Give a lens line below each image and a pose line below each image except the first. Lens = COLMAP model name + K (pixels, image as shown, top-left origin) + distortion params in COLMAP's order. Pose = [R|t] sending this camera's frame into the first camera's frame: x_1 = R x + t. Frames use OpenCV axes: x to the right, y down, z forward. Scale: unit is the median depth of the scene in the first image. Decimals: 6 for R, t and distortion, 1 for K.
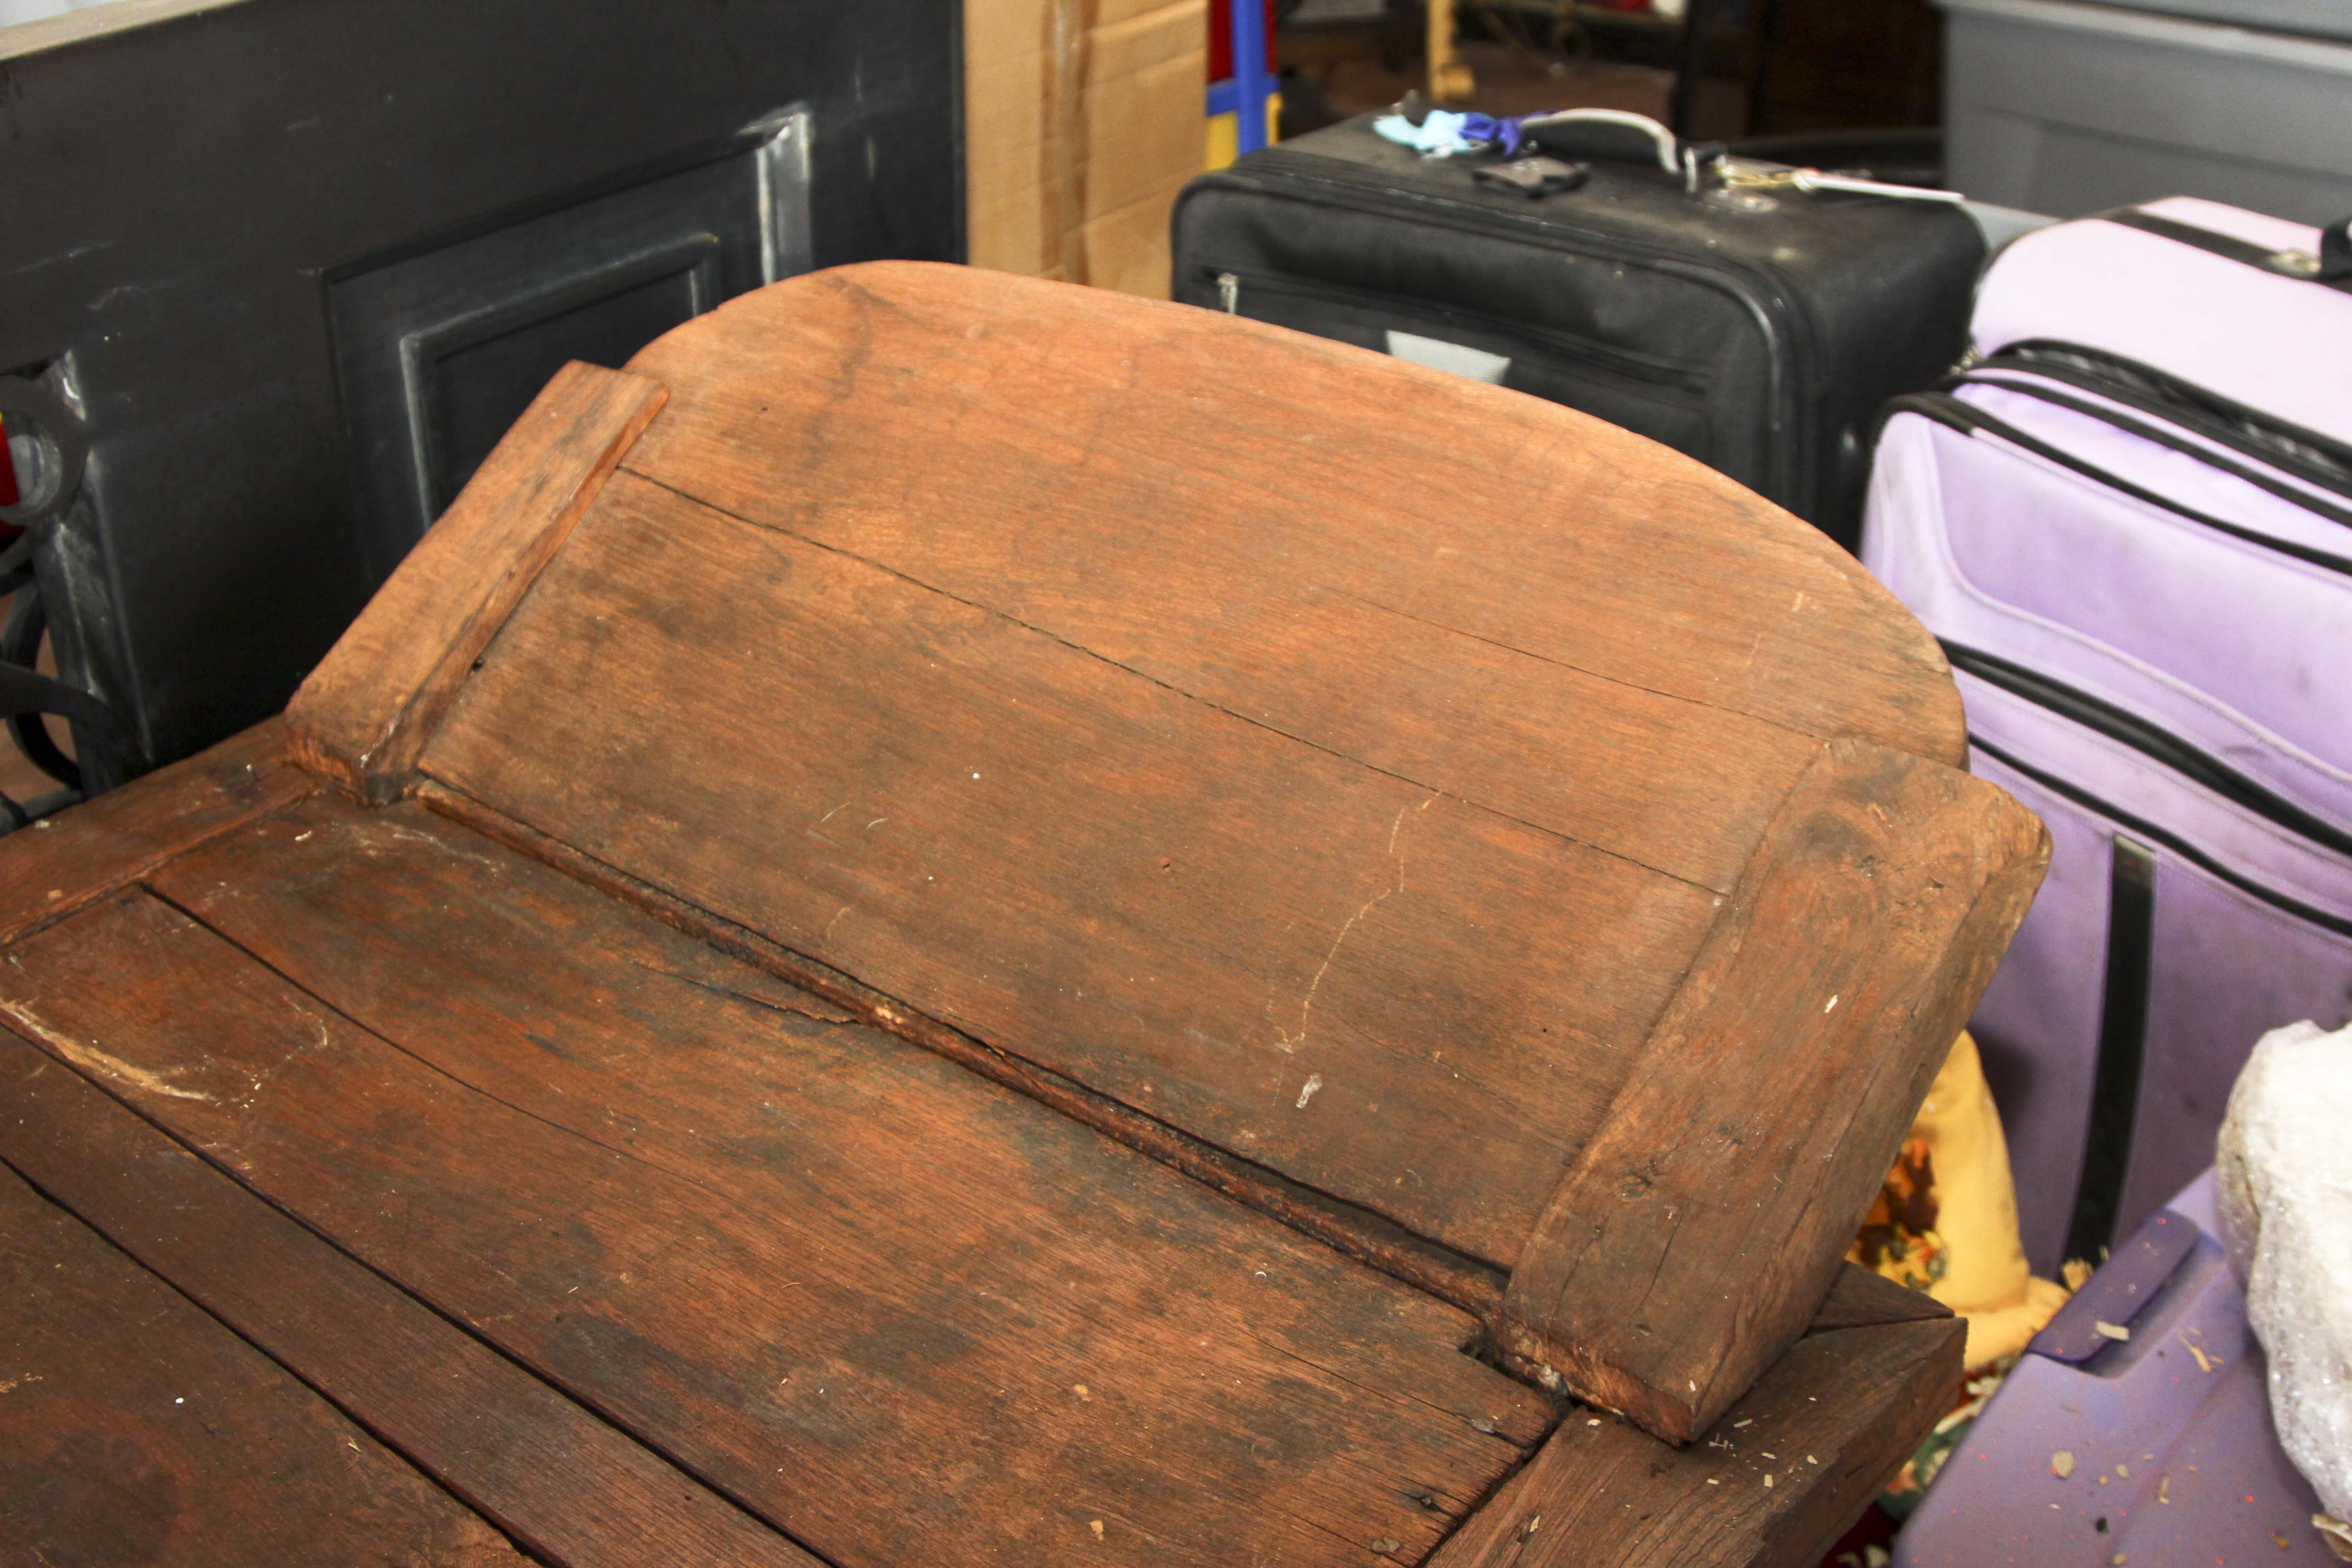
lens RADIAL K [[2742.2, 0, 1176.0], [0, 2742.2, 784.0], [0, 0, 1]] dist [-0.106511, 0.006927]
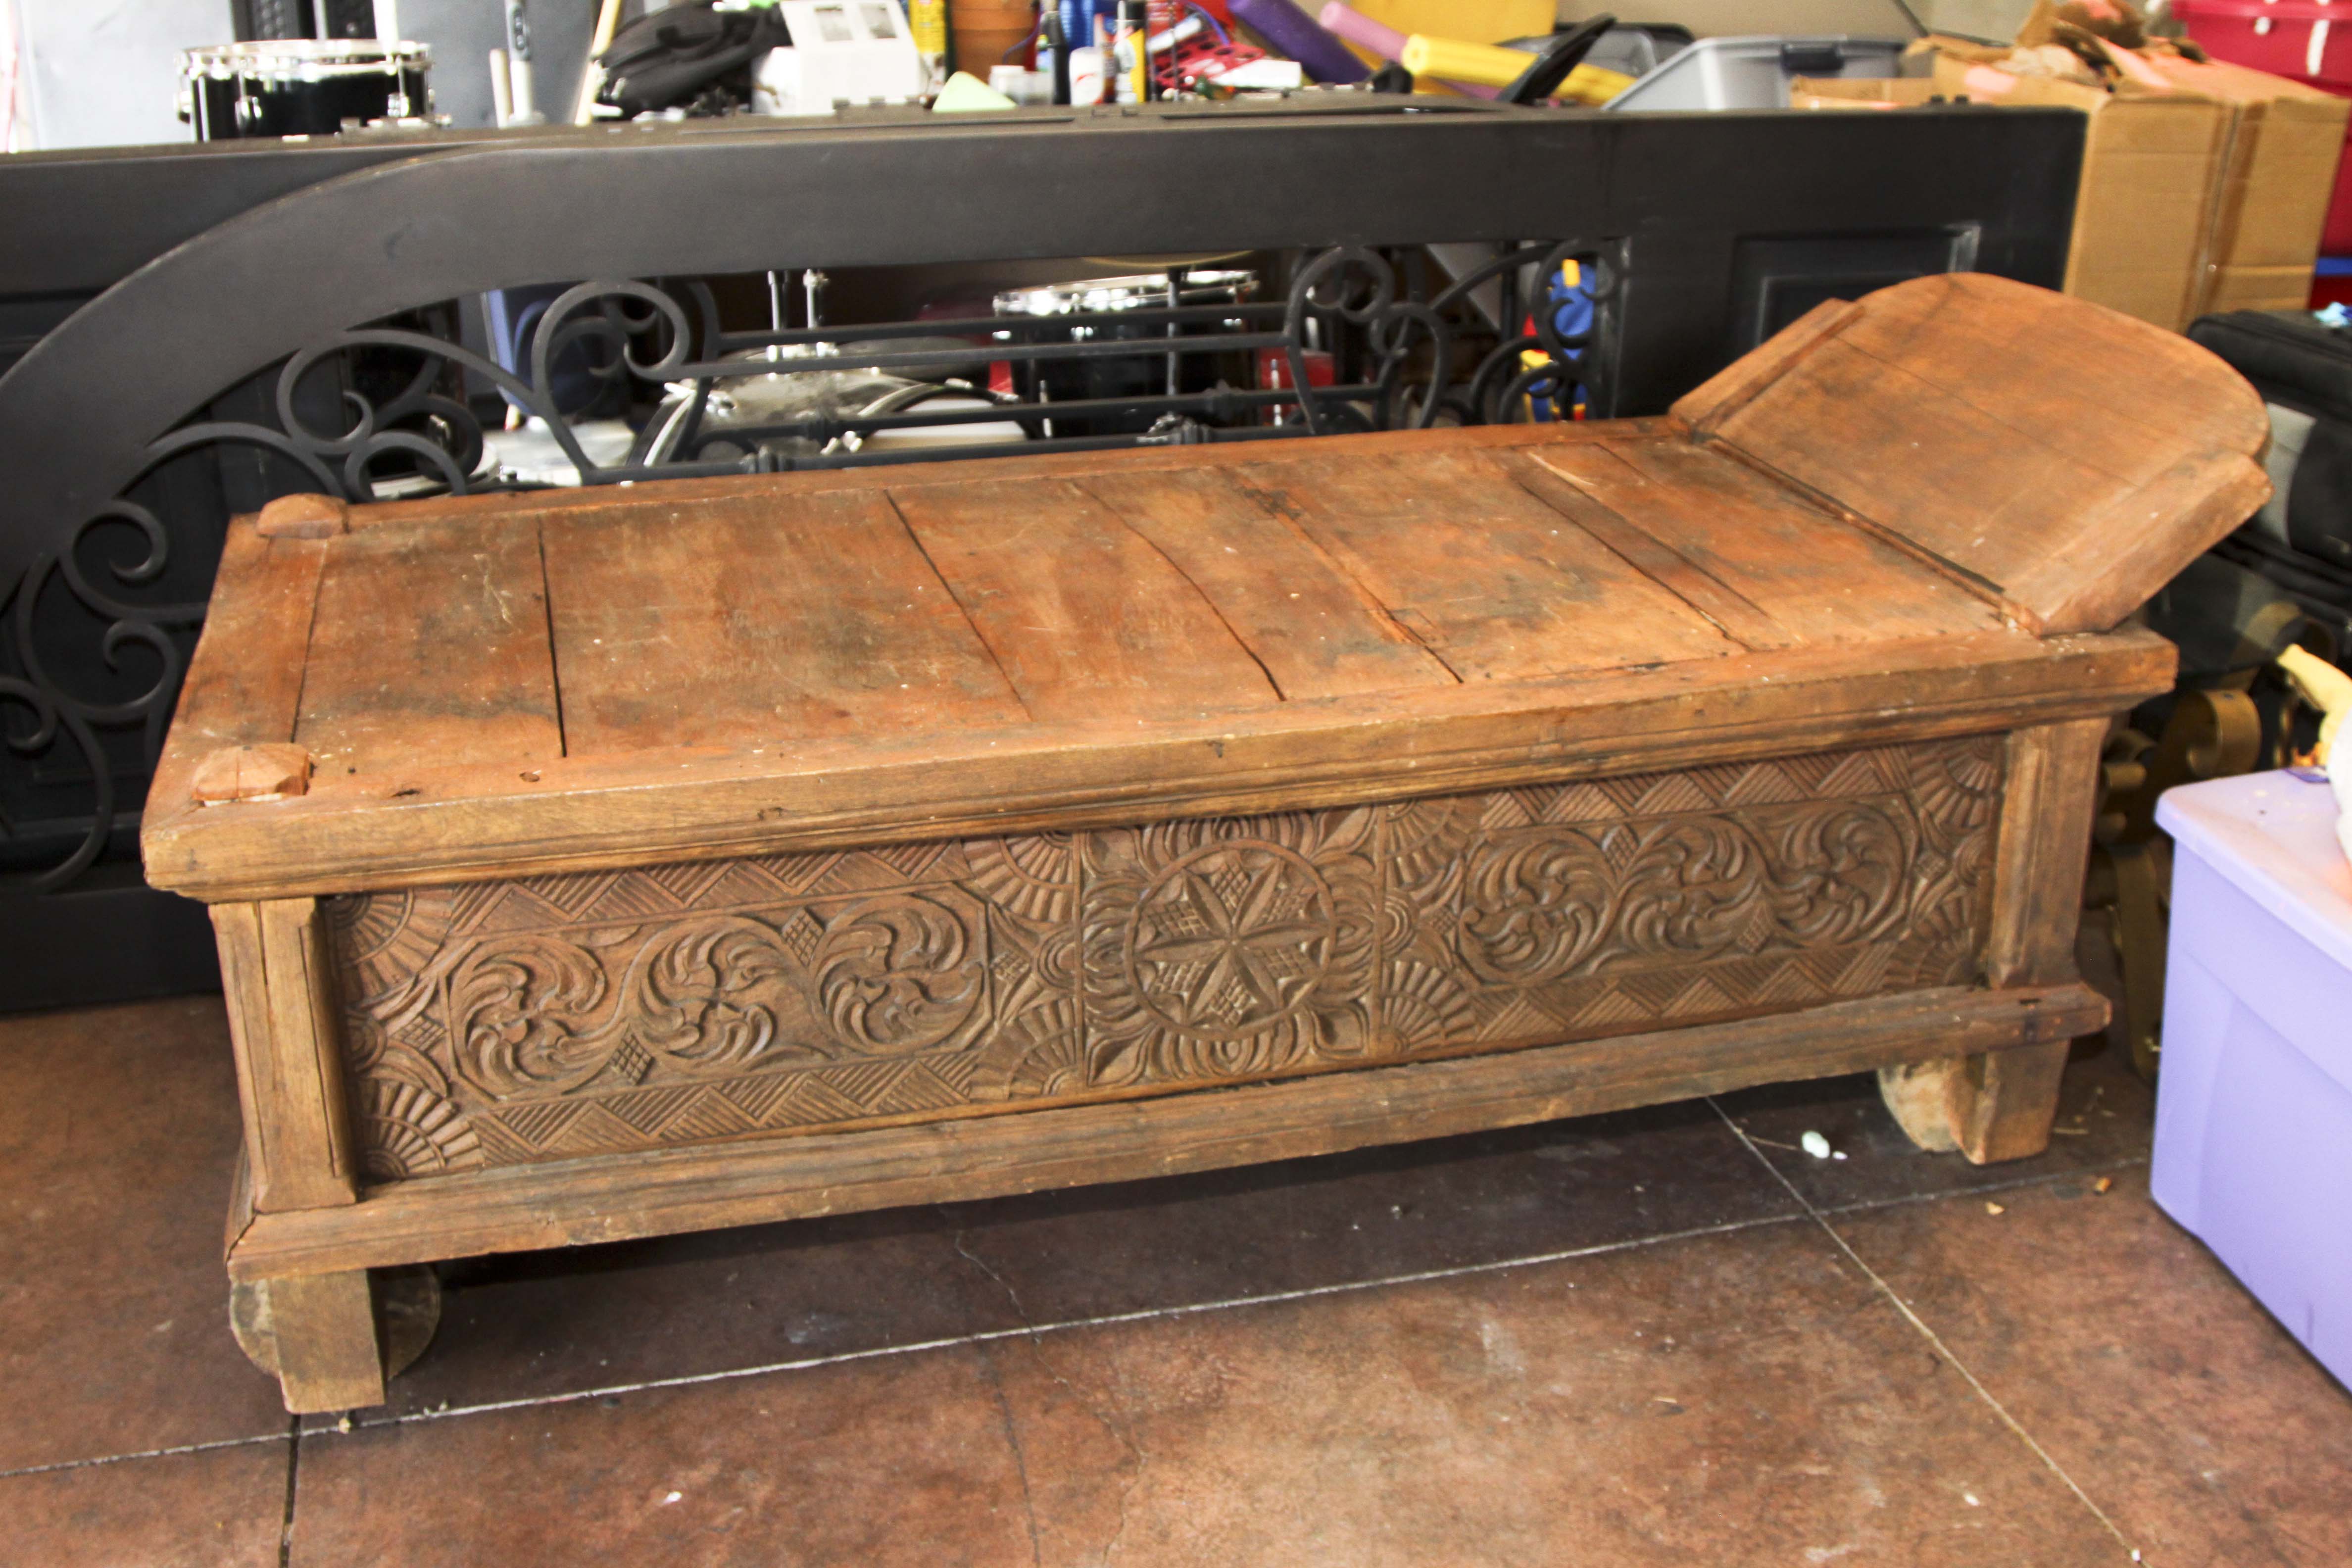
lens RADIAL K [[2493.8, 0, 1176.0], [0, 2493.8, 784.0], [0, 0, 1]] dist [-0.126653, 0.044095]
pose [[0.811974, 0.249037, -0.527901, 0.643577], [-0.306958, 0.951438, -0.023299, 0.554212], [0.496462, 0.180961, 0.848987, -1.176974]]
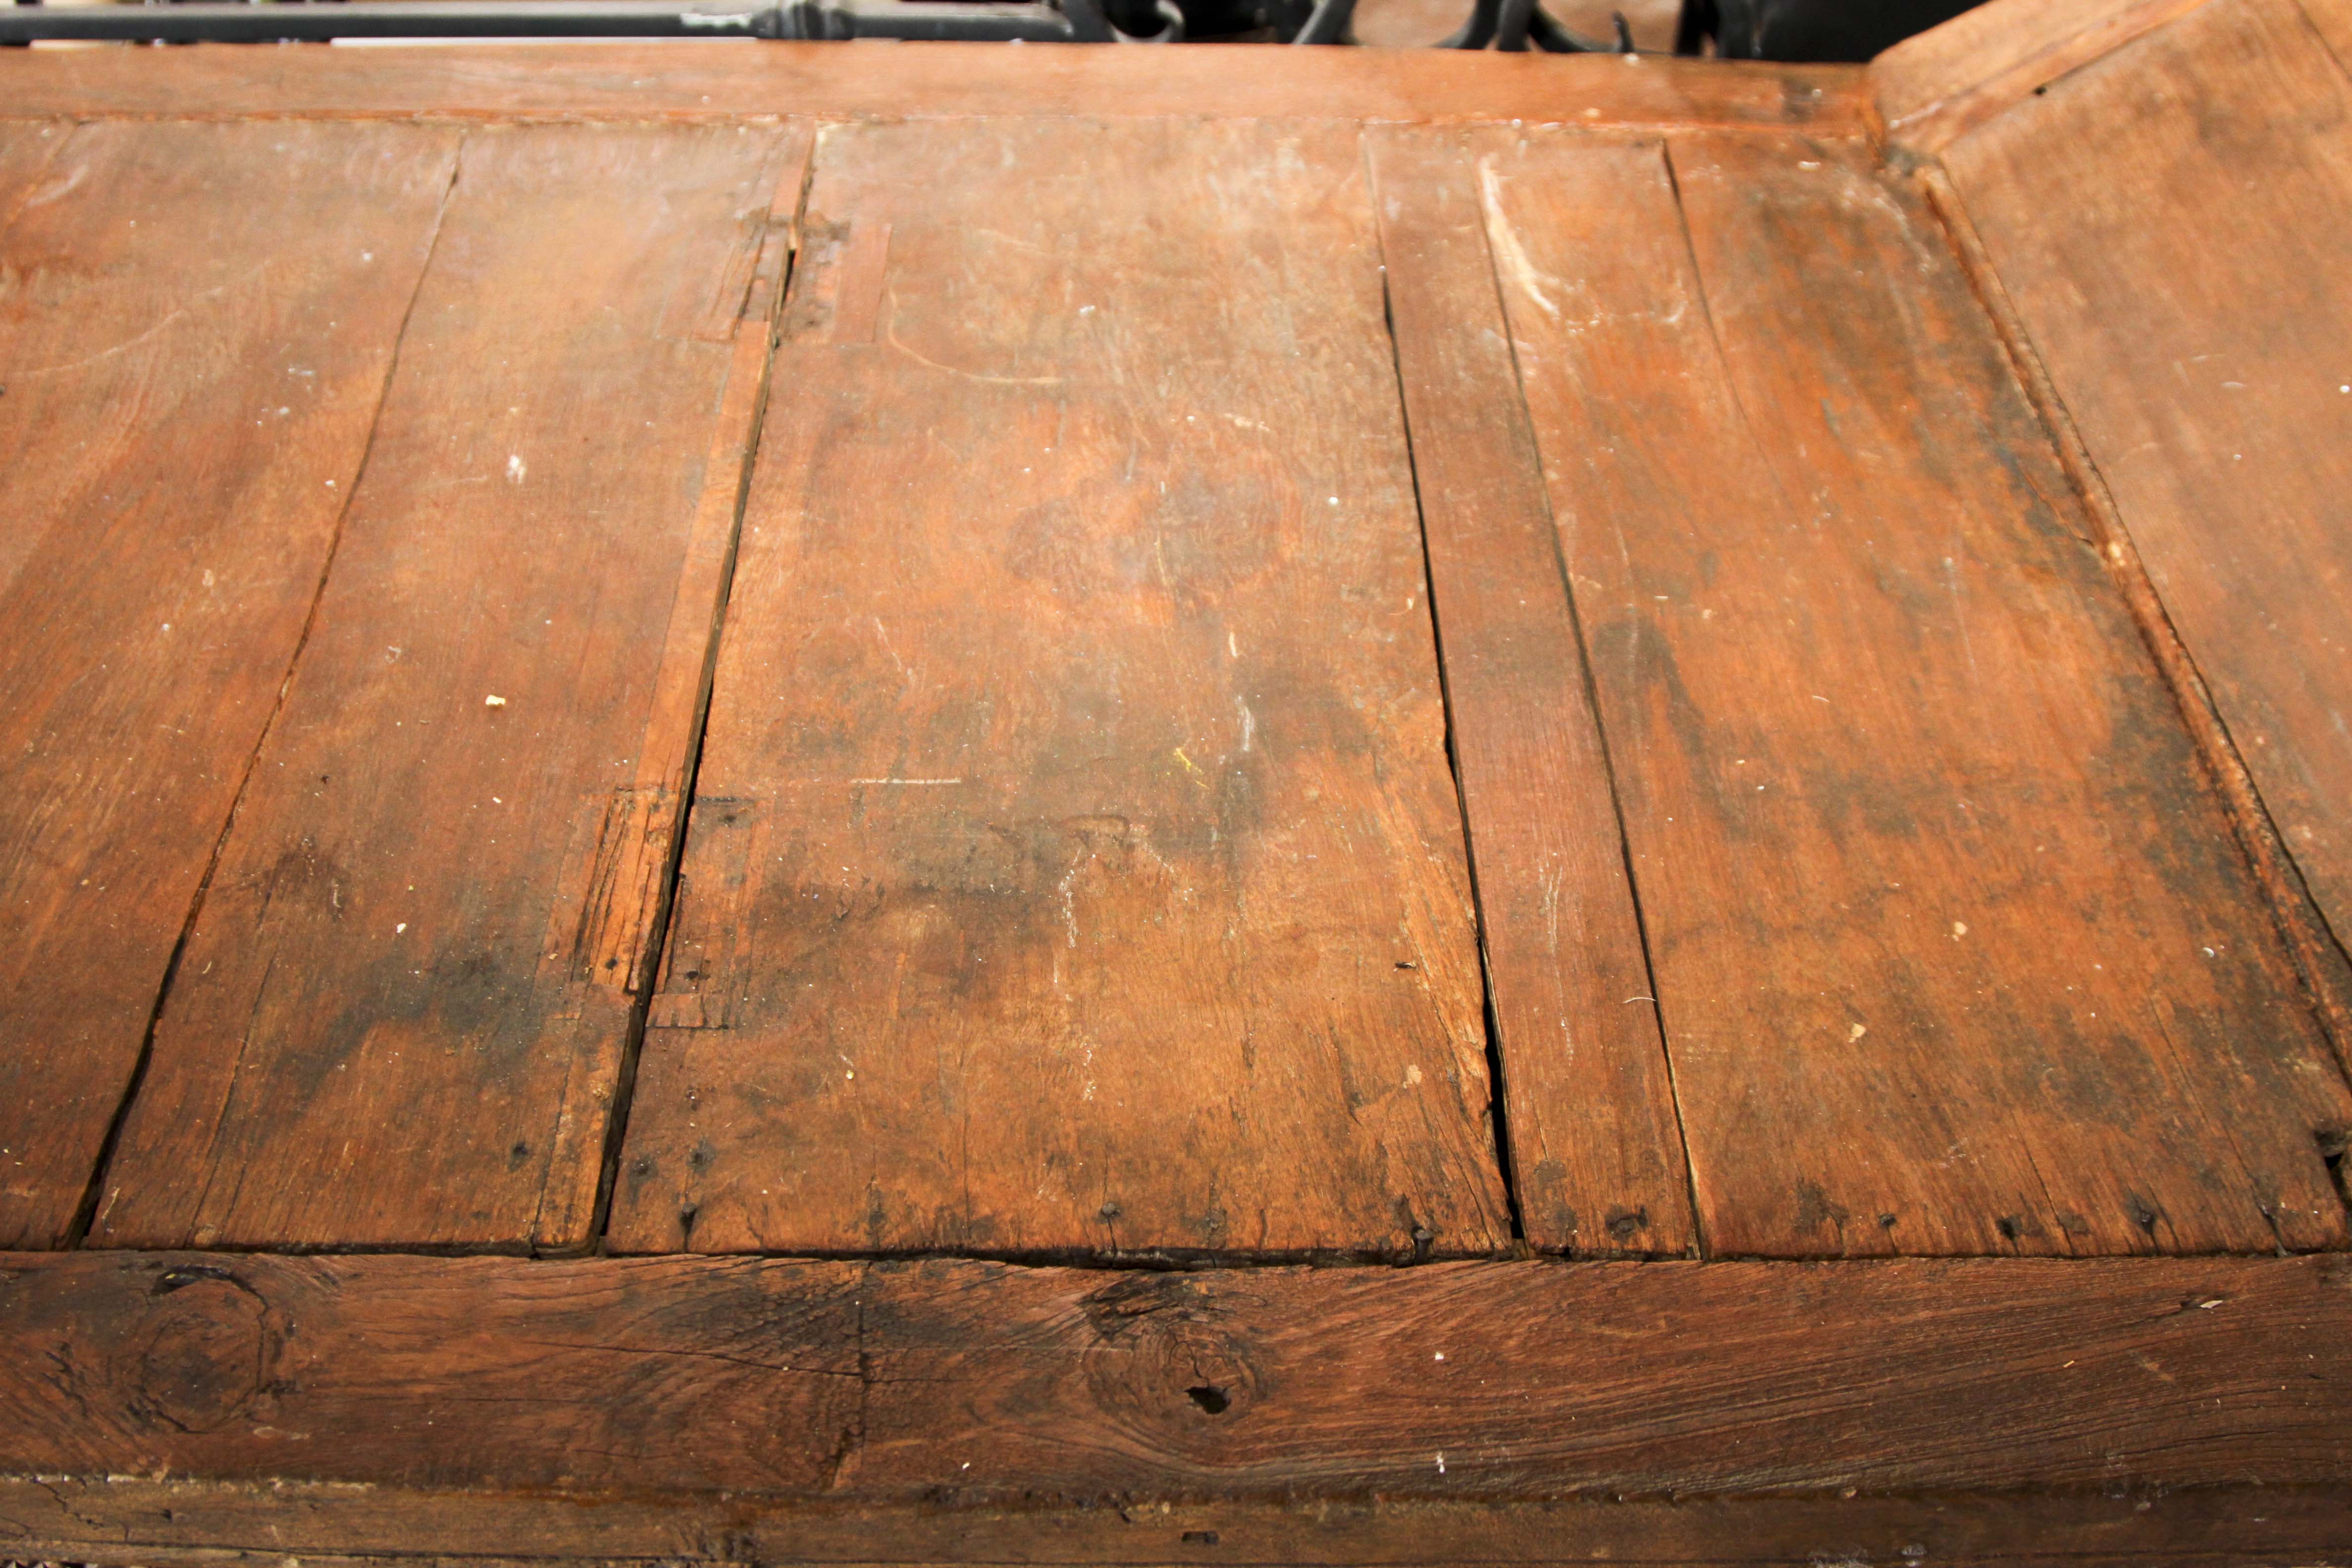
lens RADIAL K [[2493.8, 0, 1176.0], [0, 2493.8, 784.0], [0, 0, 1]] dist [-0.126653, 0.044095]
pose [[0.641795, 0.544310, -0.540208, 0.196166], [-0.410427, 0.838848, 0.357609, -0.021873], [0.647803, -0.007795, 0.761768, 0.105465]]
